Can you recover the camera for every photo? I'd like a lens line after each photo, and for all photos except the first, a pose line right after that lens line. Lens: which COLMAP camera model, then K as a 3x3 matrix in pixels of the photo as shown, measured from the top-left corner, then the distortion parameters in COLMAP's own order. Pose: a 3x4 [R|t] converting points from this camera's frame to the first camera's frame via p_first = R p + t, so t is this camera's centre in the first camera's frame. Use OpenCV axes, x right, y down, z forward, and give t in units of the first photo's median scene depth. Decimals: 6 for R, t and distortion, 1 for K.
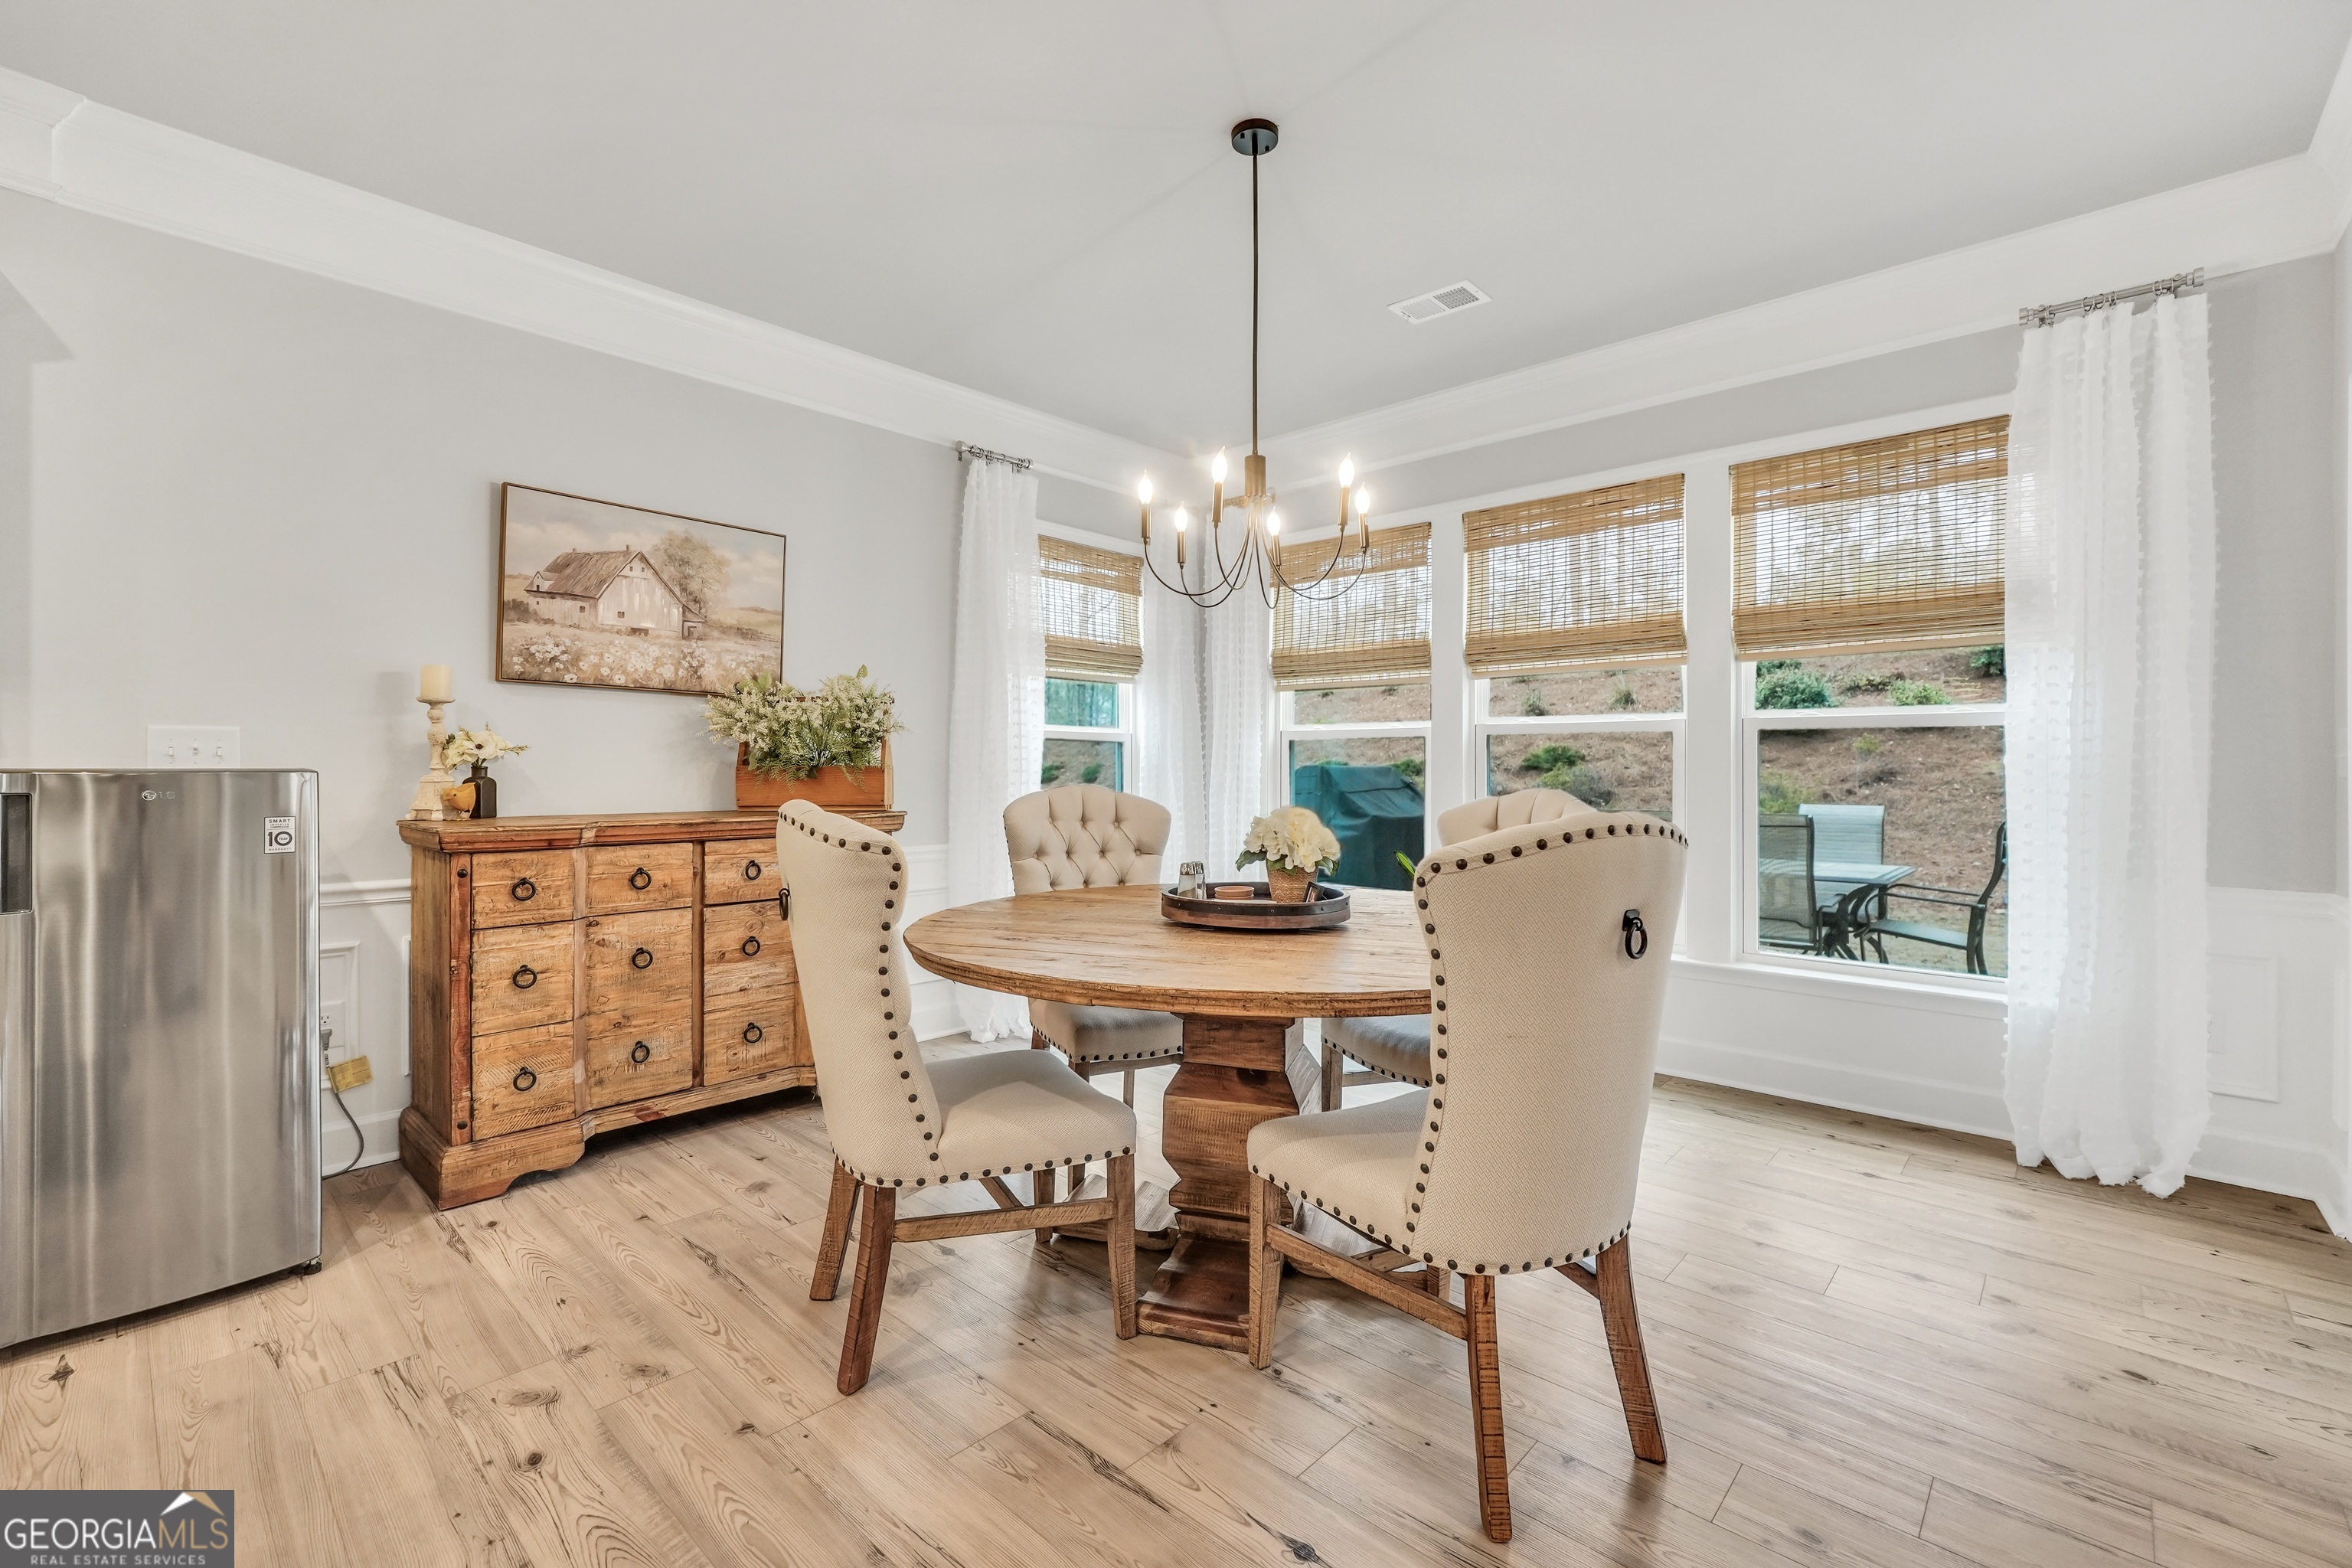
lens RADIAL K [[1001.0, 0, 1191.6], [0, 1001.0, 771.5], [0, 0, 1]] dist [-0.010251, 0.001705]
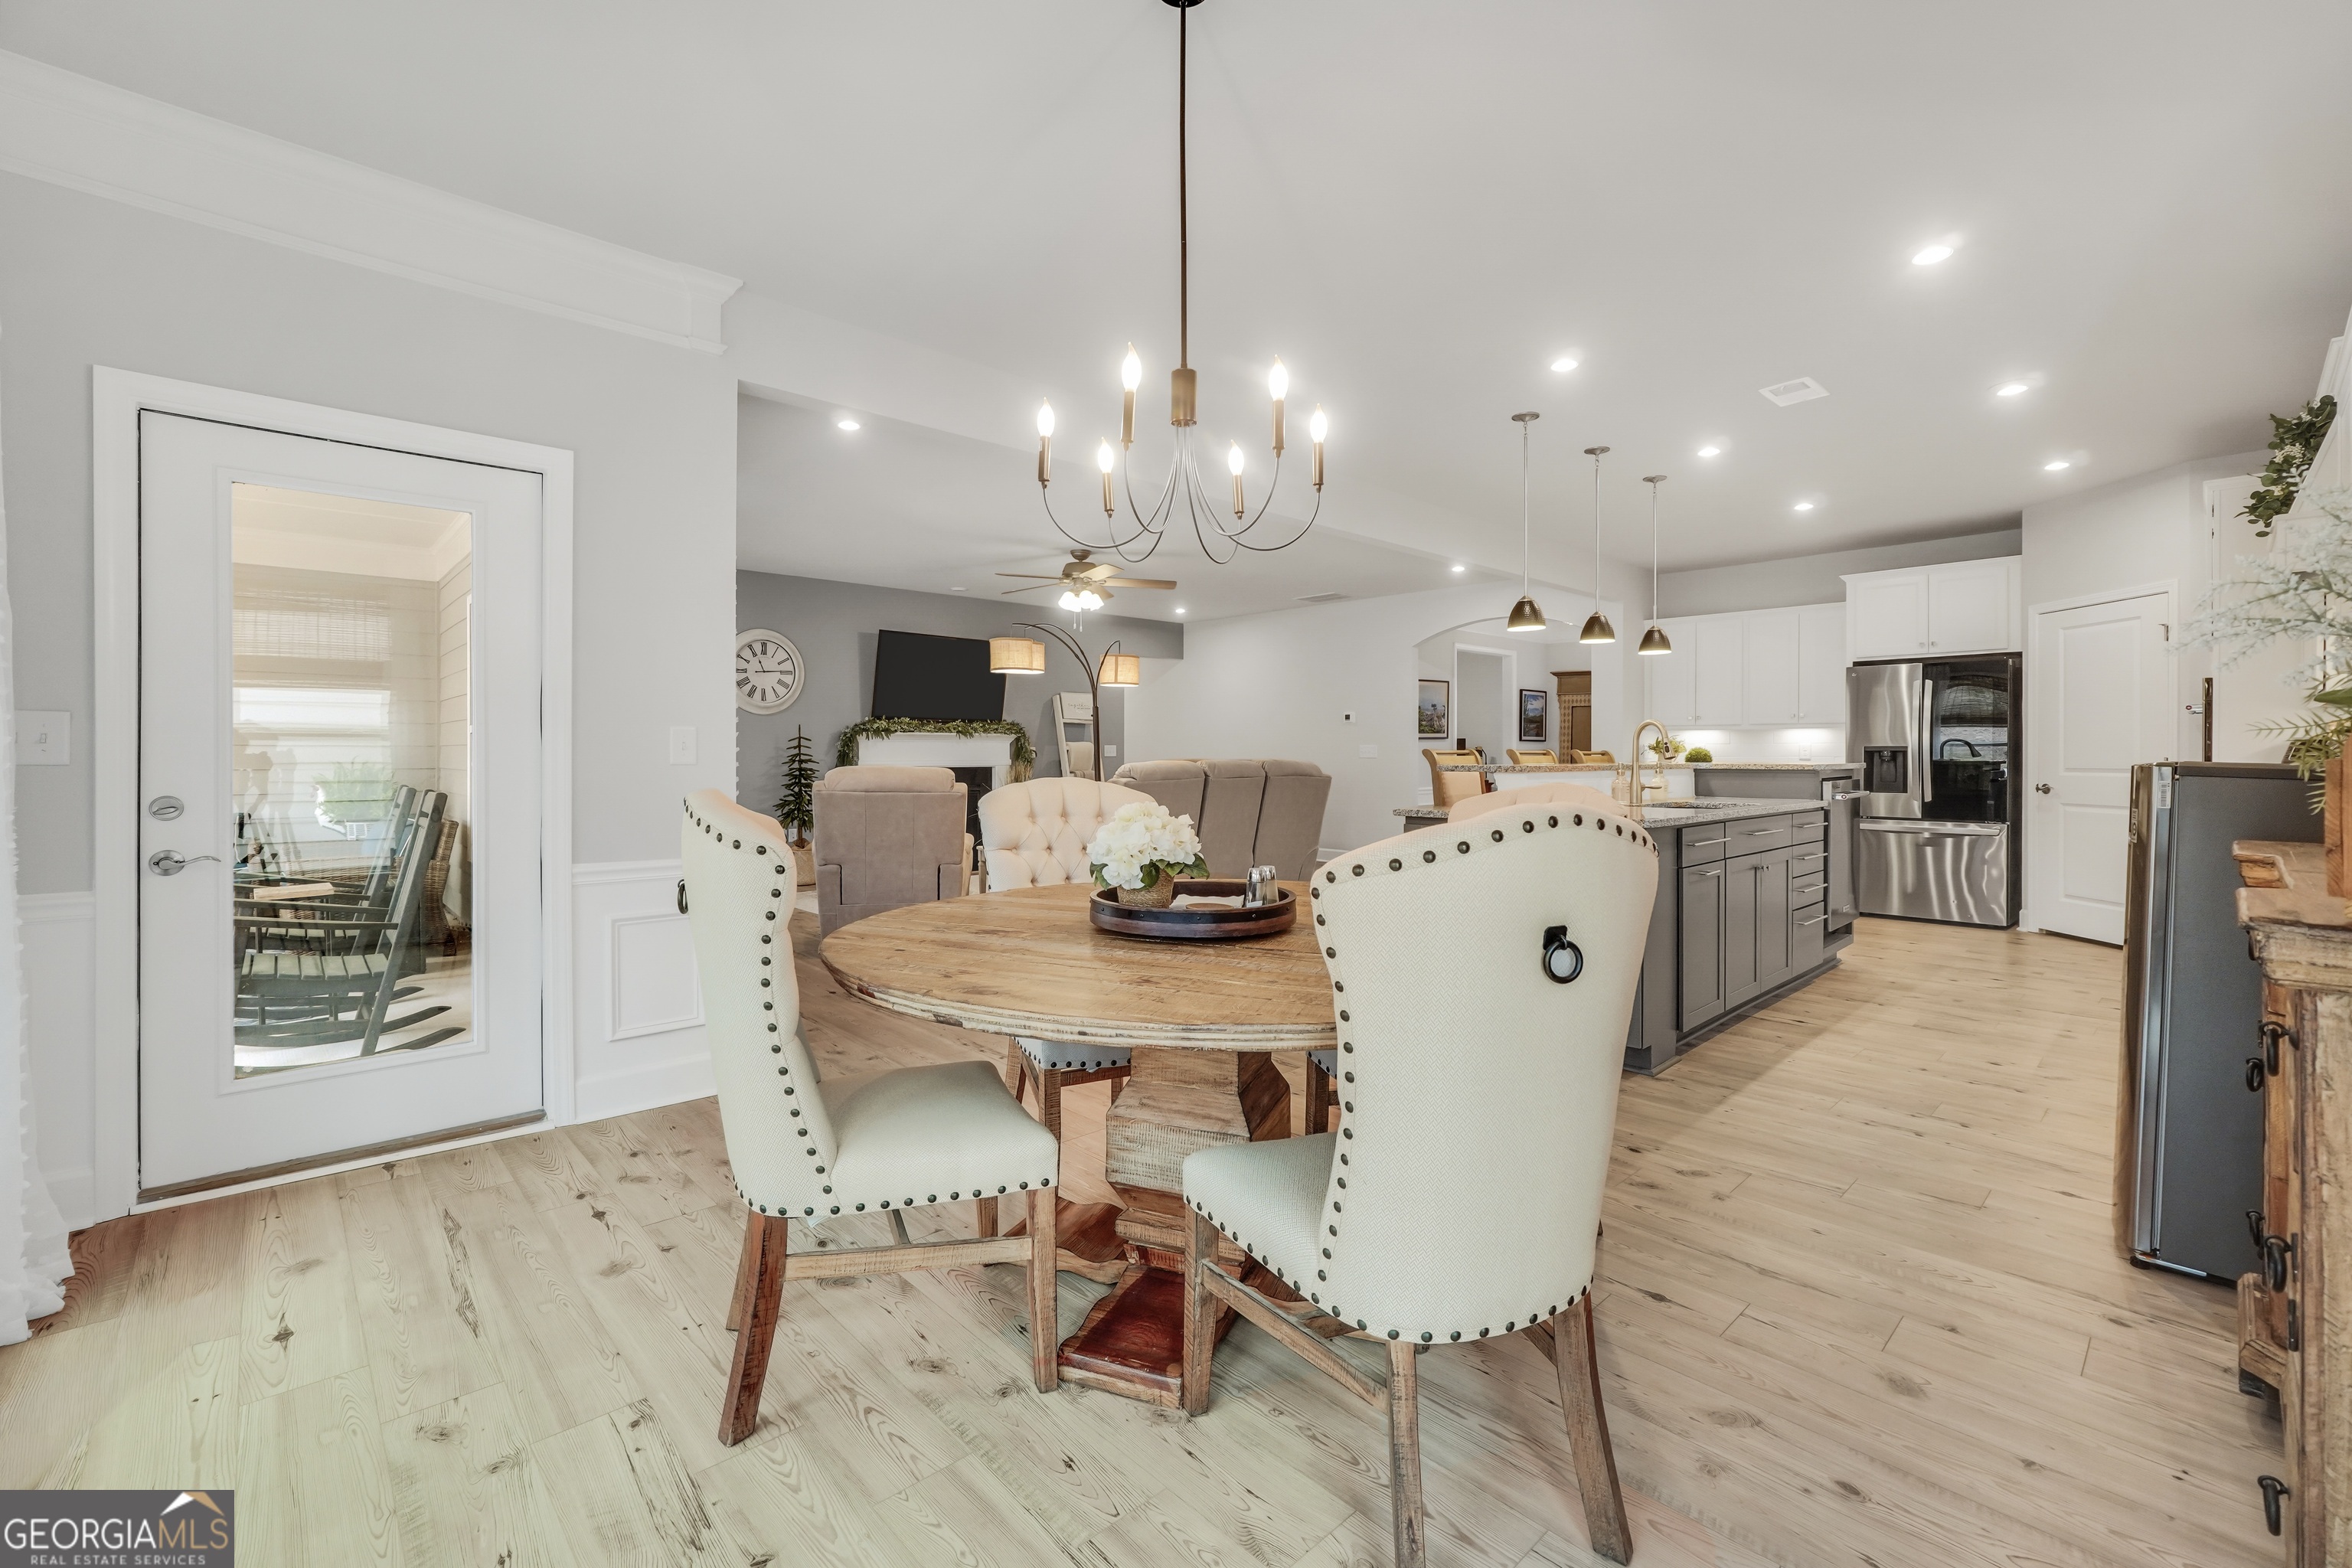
lens RADIAL K [[1001.0, 0, 1162.7], [0, 1001.0, 760.4], [0, 0, 1]] dist [-0.010251, 0.001705]
pose [[-0.994999, -0.004661, 0.099777, -0.002141], [-0.003351, 0.999906, 0.013292, -0.011946], [-0.099829, 0.012891, -0.994921, 1.709490]]
